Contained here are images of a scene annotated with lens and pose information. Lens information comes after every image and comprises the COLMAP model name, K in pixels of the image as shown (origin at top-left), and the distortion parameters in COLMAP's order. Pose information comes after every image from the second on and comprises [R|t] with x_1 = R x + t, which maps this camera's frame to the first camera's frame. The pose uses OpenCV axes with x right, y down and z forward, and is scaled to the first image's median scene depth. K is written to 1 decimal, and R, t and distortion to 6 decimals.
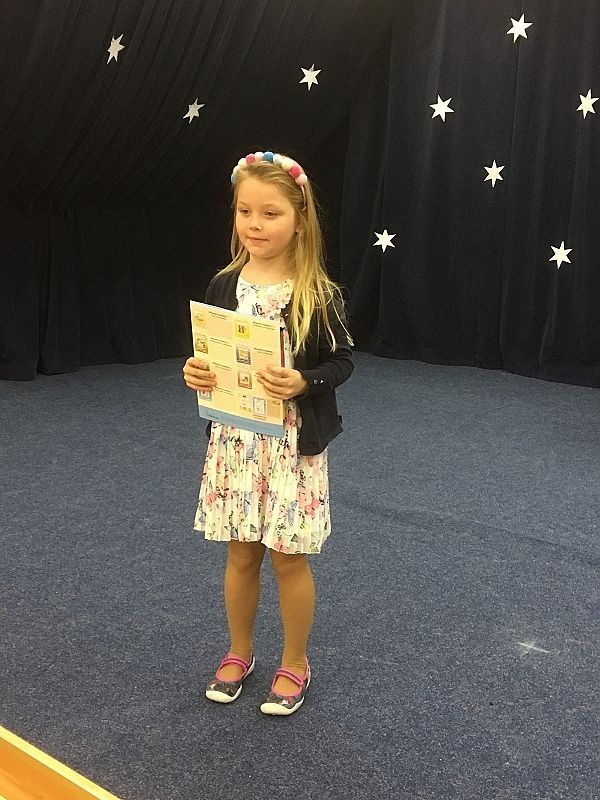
lens RADIAL K [[957.3, 0, 300.8], [0, 957.3, 400.4], [0, 0, 1]] dist [0.075394, -0.005433]
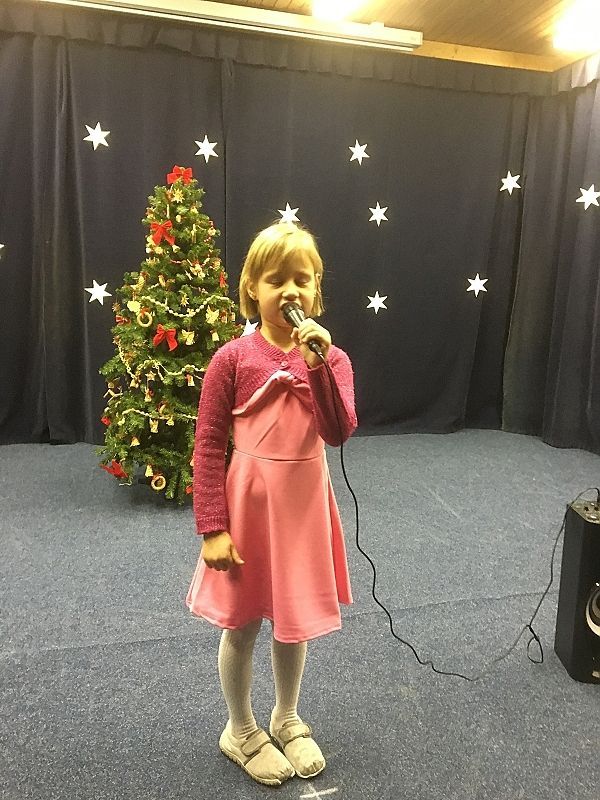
lens RADIAL K [[669.4, 0, 302.7], [0, 669.4, 398.3], [0, 0, 1]] dist [0.097162, -0.140072]
pose [[0.561029, -0.131359, 0.817308, -0.089552], [0.154383, 0.986610, 0.052596, -0.050831], [-0.813273, 0.096671, 0.573796, 0.273067]]
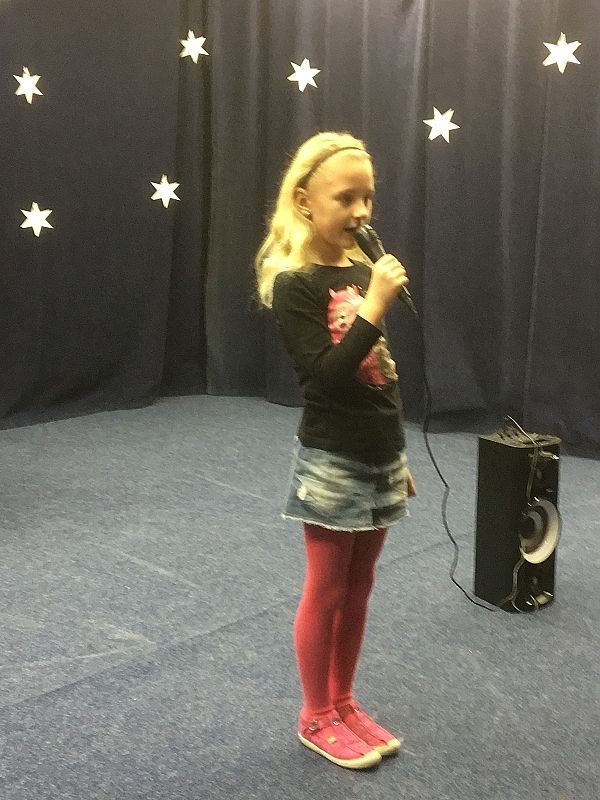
lens RADIAL K [[1135.3, 0, 303.4], [0, 1135.3, 400.4], [0, 0, 1]] dist [0.088152, -0.031606]
pose [[0.053253, -0.192769, 0.979798, -0.282648], [0.201792, 0.963025, 0.178502, -0.091944], [-0.977980, 0.188210, 0.090183, 0.399481]]
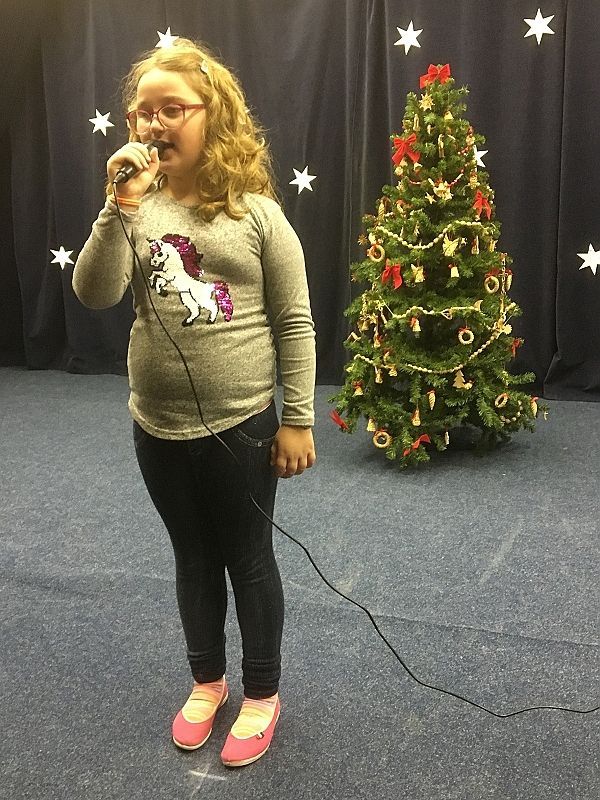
lens RADIAL K [[802.9, 0, 300.5], [0, 802.9, 399.1], [0, 0, 1]] dist [0.100959, -0.175403]
pose [[0.948335, -0.114737, 0.295798, 0.065210], [0.109521, 0.993396, 0.034204, -0.026669], [-0.297769, -0.000041, 0.954638, 0.148681]]
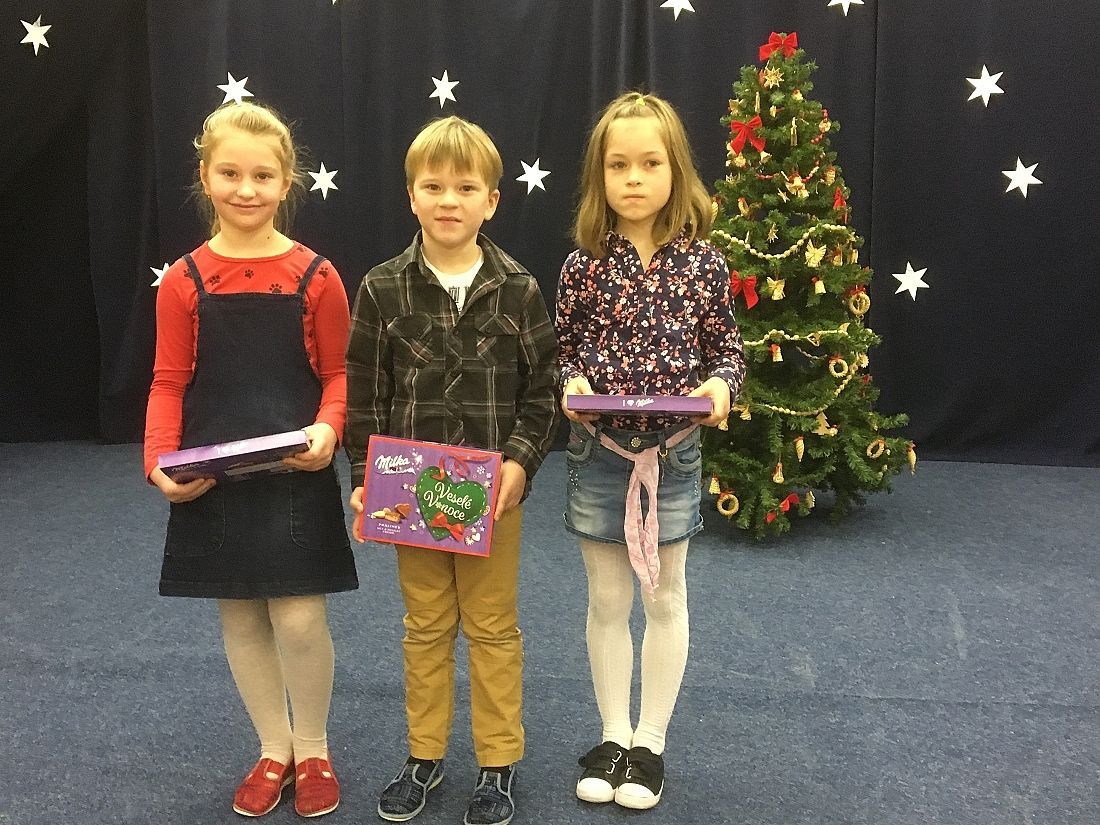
lens RADIAL K [[1156.7, 0, 549.0], [0, 1156.7, 415.1], [0, 0, 1]] dist [0.123210, -0.250172]
pose [[0.864144, -0.107770, 0.491570, -0.112781], [0.133476, 0.990899, -0.017400, -0.022149], [-0.485221, 0.080649, 0.870664, 0.171420]]
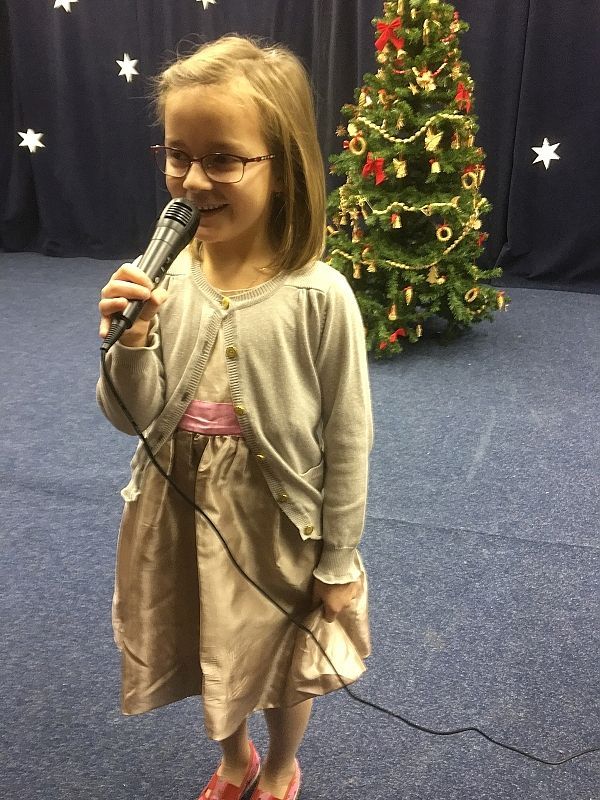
lens RADIAL K [[673.1, 0, 298.5], [0, 673.1, 400.4], [0, 0, 1]] dist [0.080740, -0.133019]
pose [[0.922128, -0.181034, 0.341915, 0.060754], [0.103667, 0.967068, 0.232448, -0.046381], [-0.372737, -0.178902, 0.910528, 0.224899]]
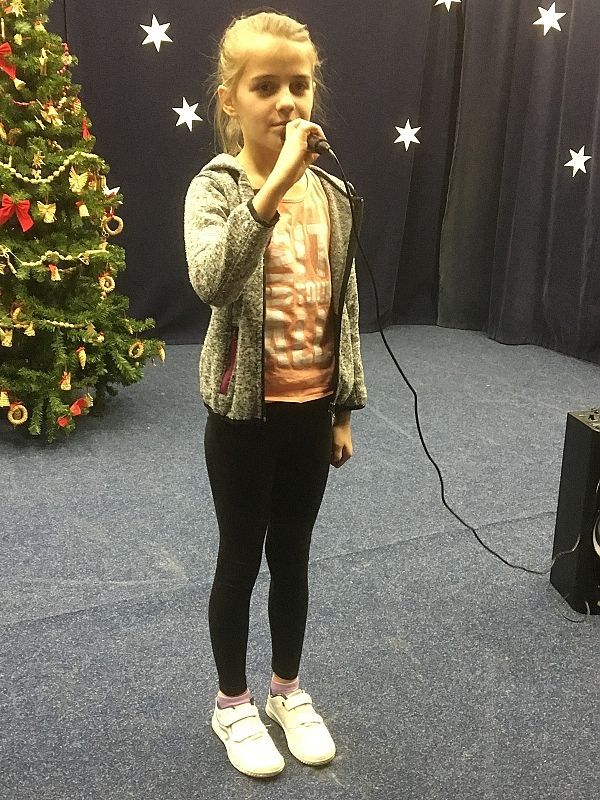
lens RADIAL K [[903.3, 0, 302.7], [0, 903.3, 398.5], [0, 0, 1]] dist [0.120642, -0.244248]
pose [[0.402090, -0.254699, 0.879461, -0.127085], [0.170622, 0.964548, 0.201333, -0.062670], [-0.899562, 0.069102, 0.431292, 0.301025]]
